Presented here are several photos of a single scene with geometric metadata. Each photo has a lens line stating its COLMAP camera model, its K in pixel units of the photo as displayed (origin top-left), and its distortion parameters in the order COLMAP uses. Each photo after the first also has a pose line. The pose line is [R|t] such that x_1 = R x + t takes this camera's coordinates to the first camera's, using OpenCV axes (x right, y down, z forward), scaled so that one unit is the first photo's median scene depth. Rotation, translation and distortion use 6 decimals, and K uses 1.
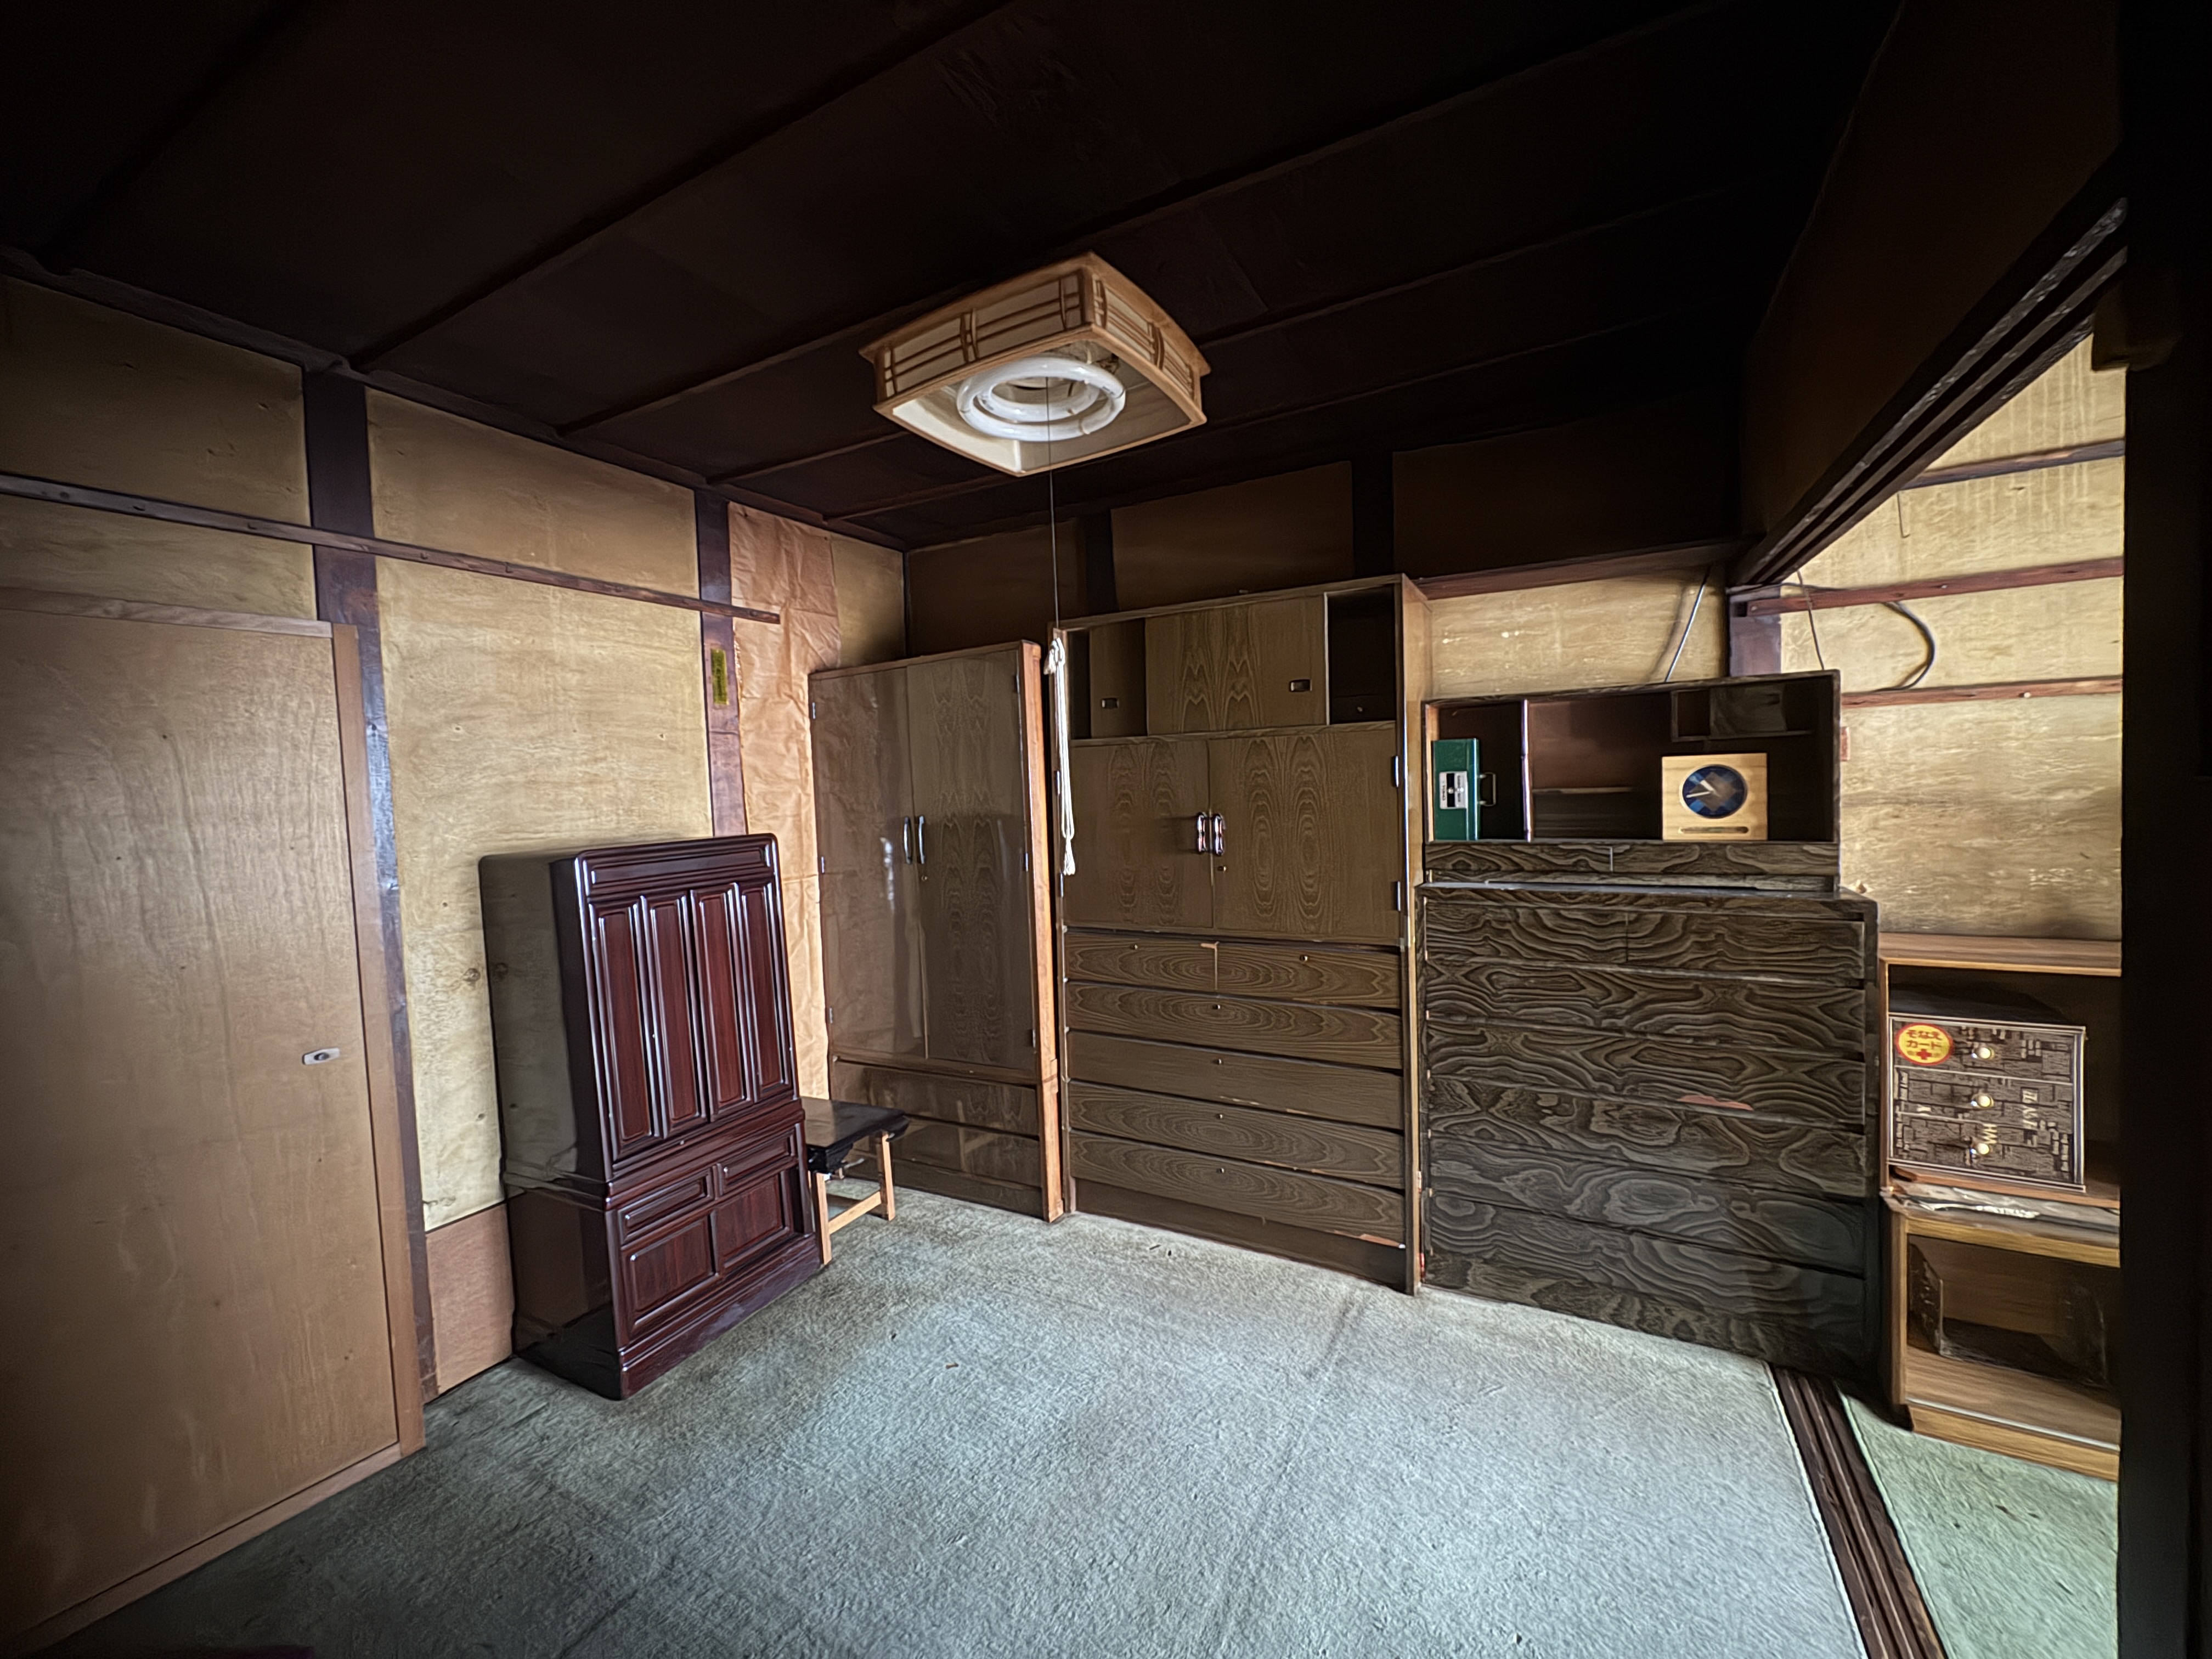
lens RADIAL K [[868.0, 0, 1106.9], [0, 868.0, 829.3], [0, 0, 1]] dist [0.001586, 0.000063]
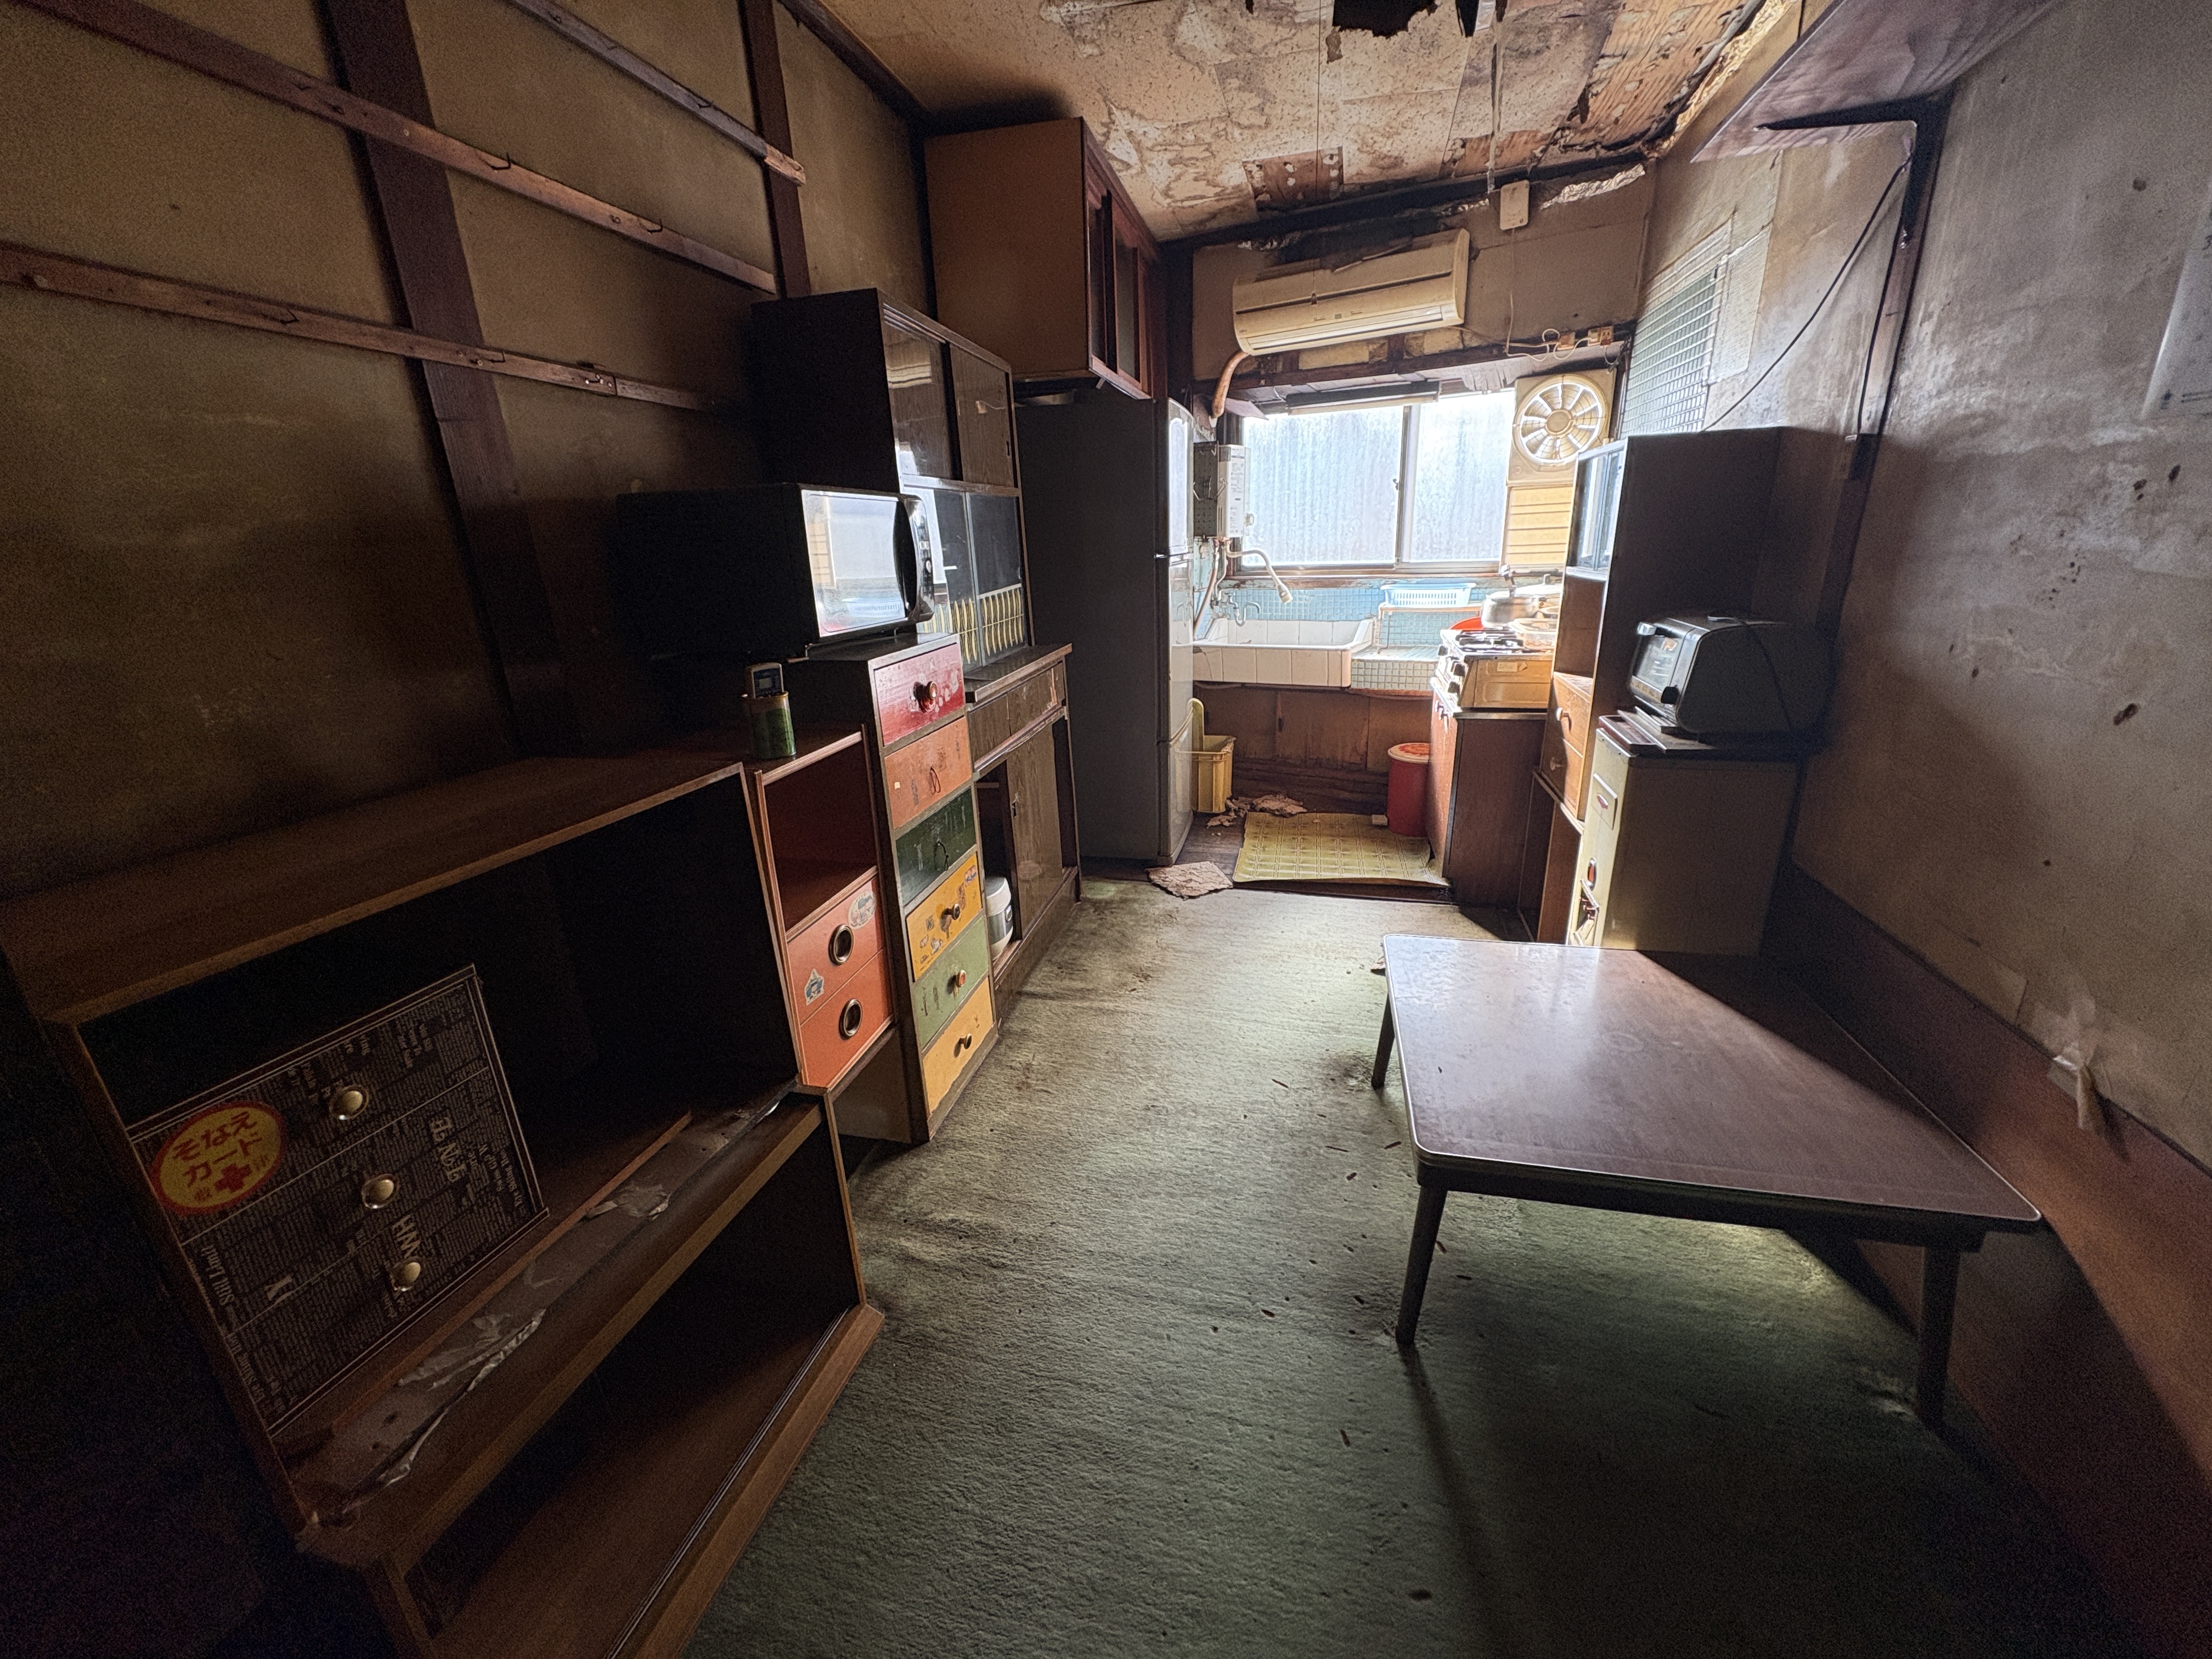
lens RADIAL K [[868.0, 0, 1103.3], [0, 868.0, 821.8], [0, 0, 1]] dist [0.001586, 0.000063]
pose [[-0.225335, -0.255377, 0.940216, 0.415763], [0.089585, 0.955516, 0.281003, 0.019472], [-0.970154, 0.147549, -0.192433, 0.537343]]
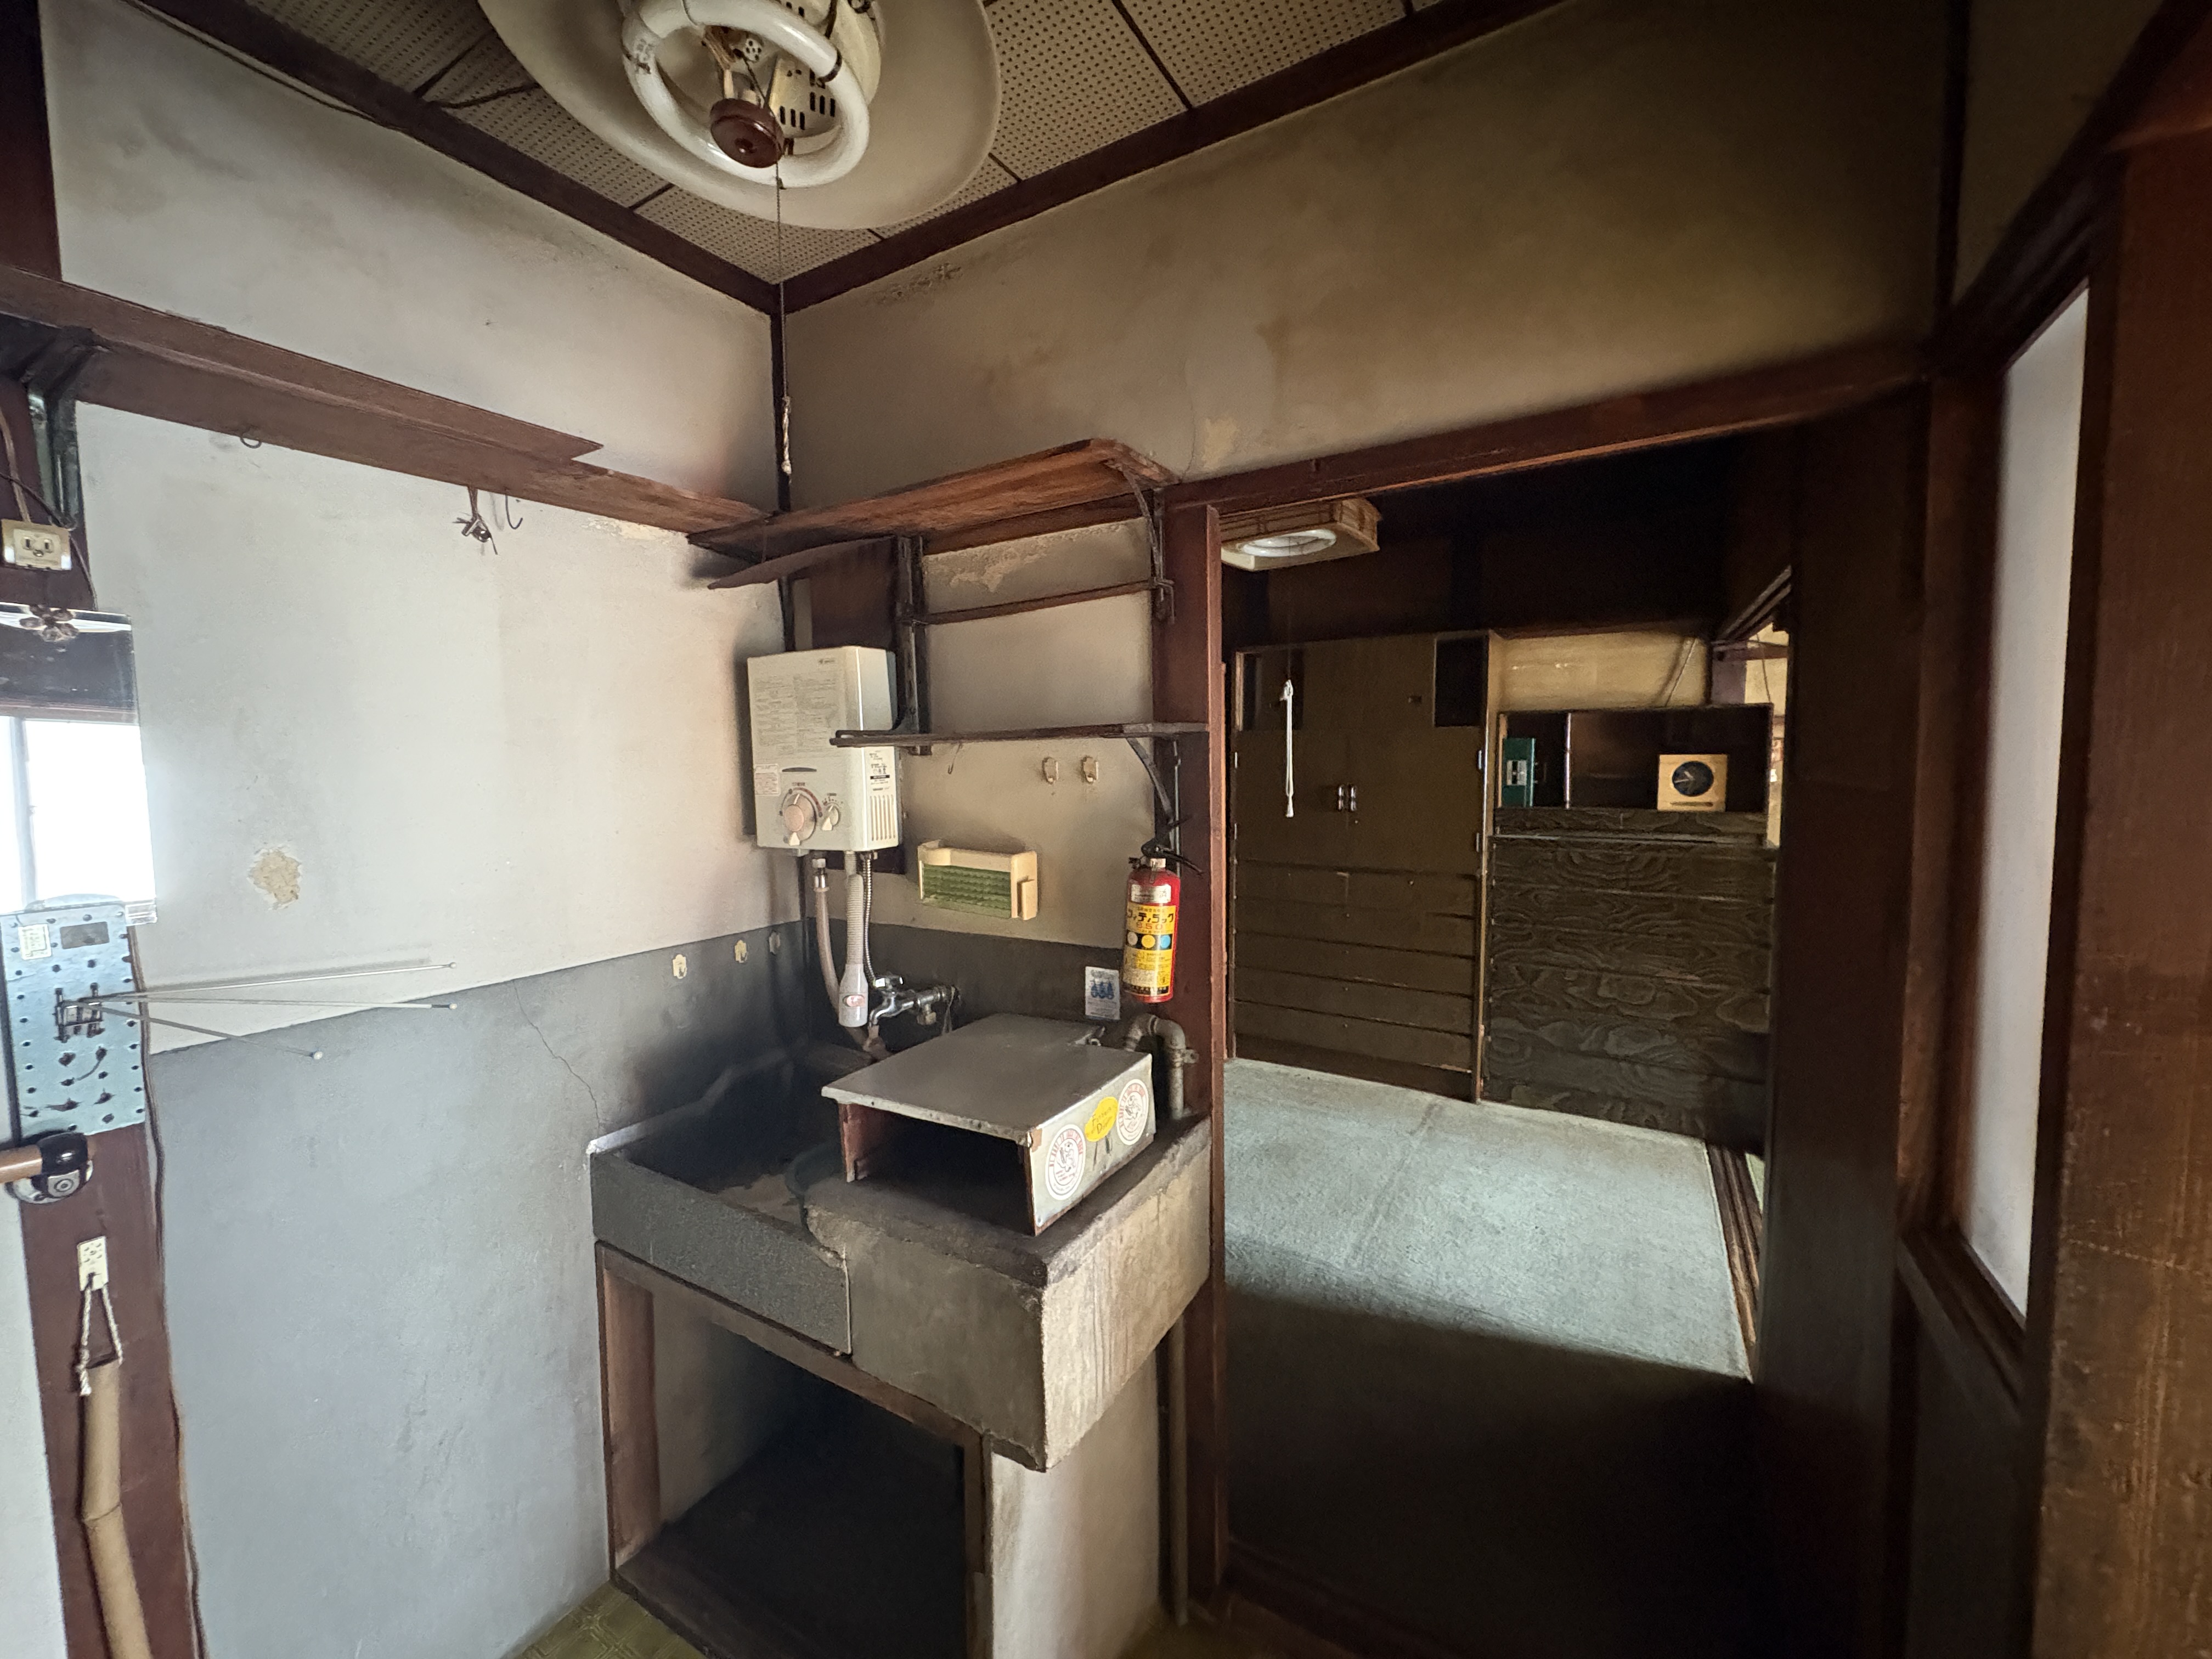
lens RADIAL K [[868.0, 0, 1107.9], [0, 868.0, 828.2], [0, 0, 1]] dist [0.001586, 0.000063]
pose [[0.998535, 0.029520, -0.045355, -0.248280], [-0.027823, 0.998906, 0.037589, 0.013992], [0.046415, -0.036272, 0.998263, -0.561750]]
